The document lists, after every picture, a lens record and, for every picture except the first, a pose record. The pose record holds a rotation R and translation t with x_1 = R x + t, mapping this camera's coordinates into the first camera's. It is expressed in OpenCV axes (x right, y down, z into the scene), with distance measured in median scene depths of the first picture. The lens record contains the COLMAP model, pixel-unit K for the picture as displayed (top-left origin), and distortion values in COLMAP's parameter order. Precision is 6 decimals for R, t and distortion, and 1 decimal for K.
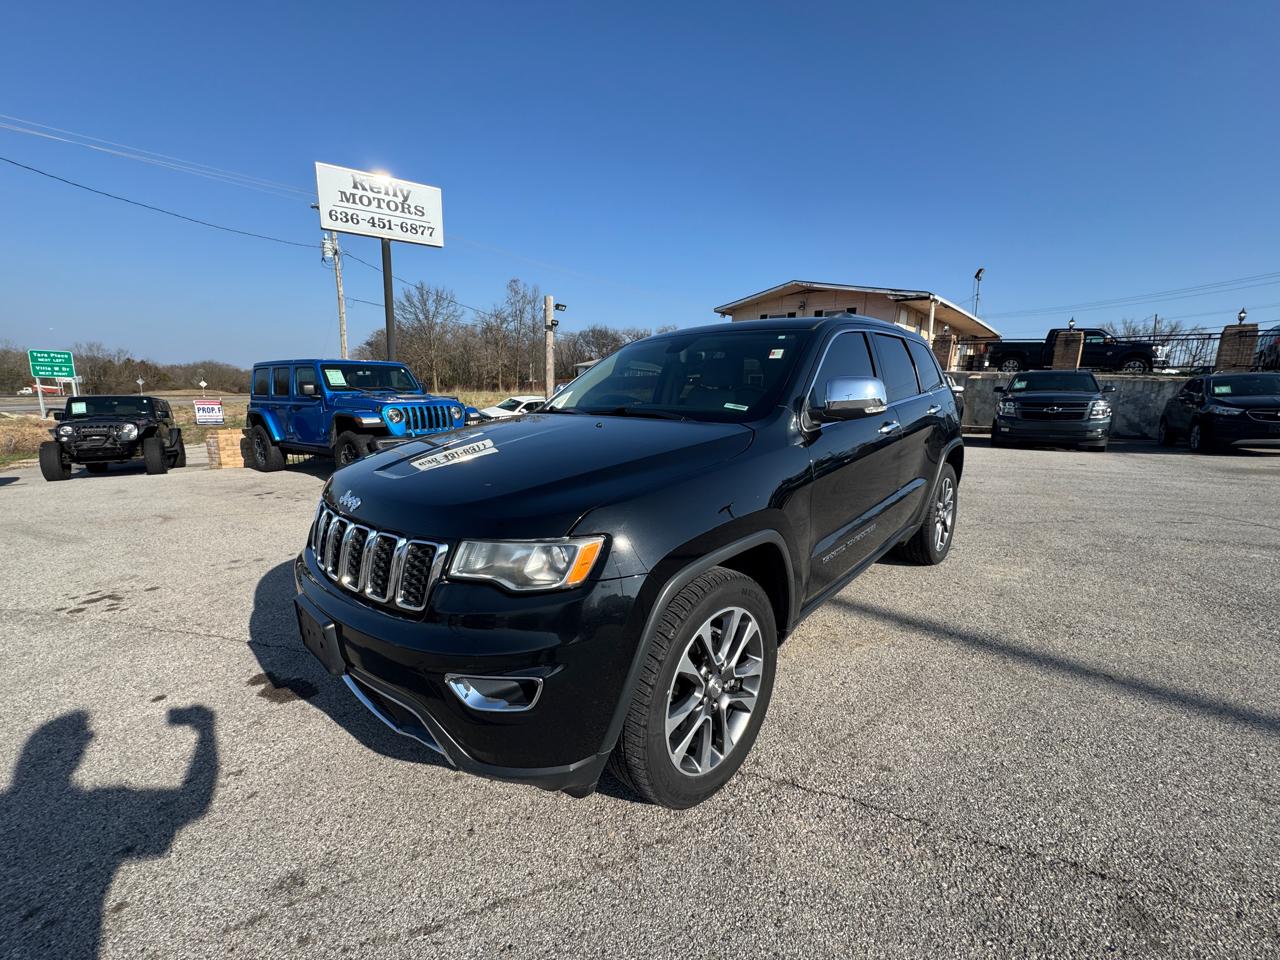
lens RADIAL K [[509.6, 0, 641.2], [0, 509.6, 479.4], [0, 0, 1]] dist [-0.002837, 0.000254]
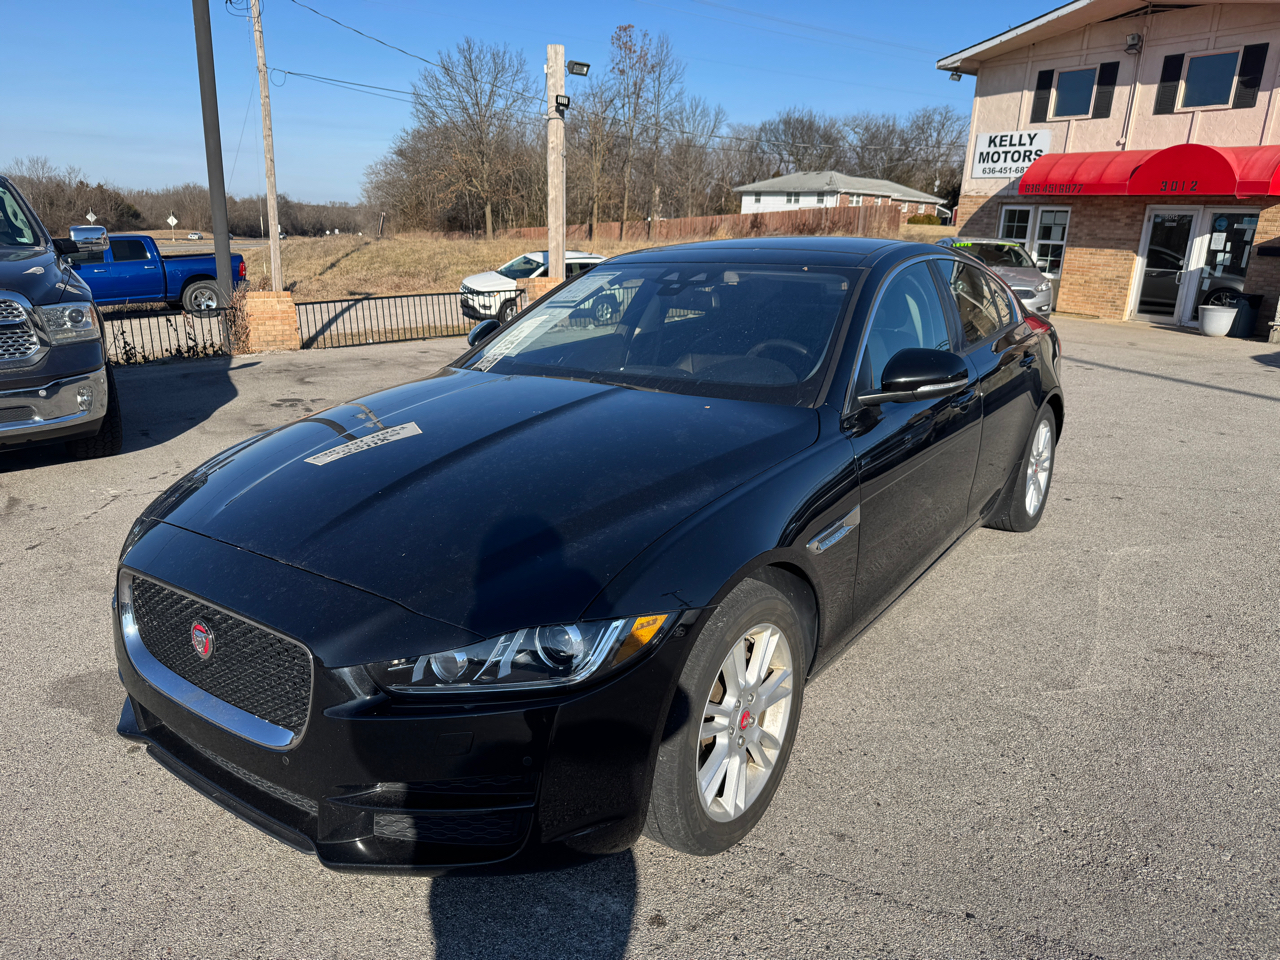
lens RADIAL K [[909.1, 0, 640.0], [0, 909.1, 480.0], [0, 0, 1]] dist [-0.002302, -0.005443]
pose [[0.965814, 0.073885, -0.248485, 0.193380], [-0.051014, 0.993951, 0.097261, -0.042004], [0.254167, -0.081259, 0.963741, 0.184100]]
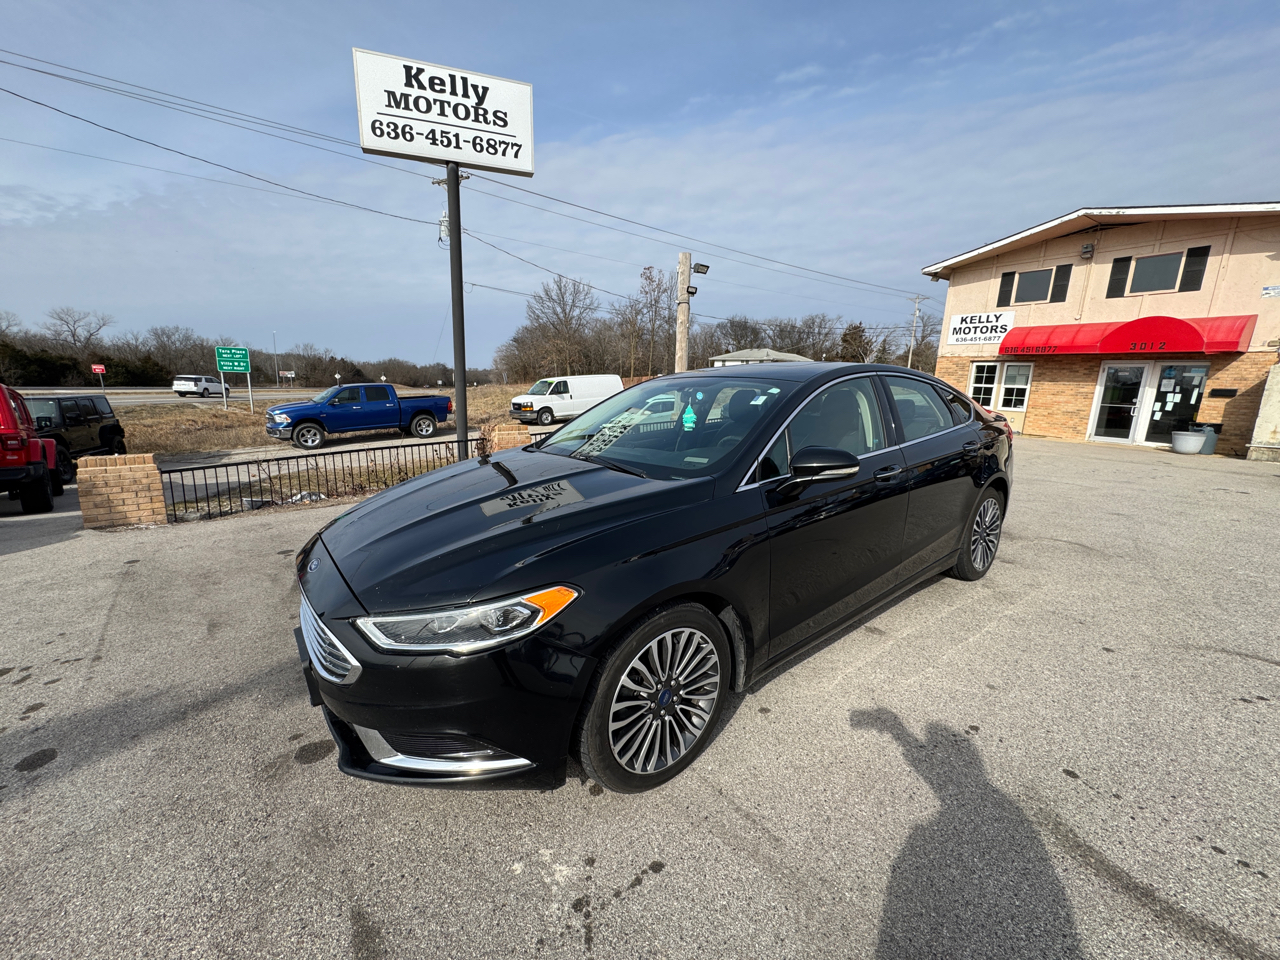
lens RADIAL K [[509.4, 0, 641.2], [0, 509.4, 478.7], [0, 0, 1]] dist [-0.002648, 0.000348]
pose [[0.967340, 0.049776, -0.248546, -0.065397], [-0.047542, 0.998757, 0.014987, -0.071751], [0.248983, -0.002681, 0.968504, 0.394521]]
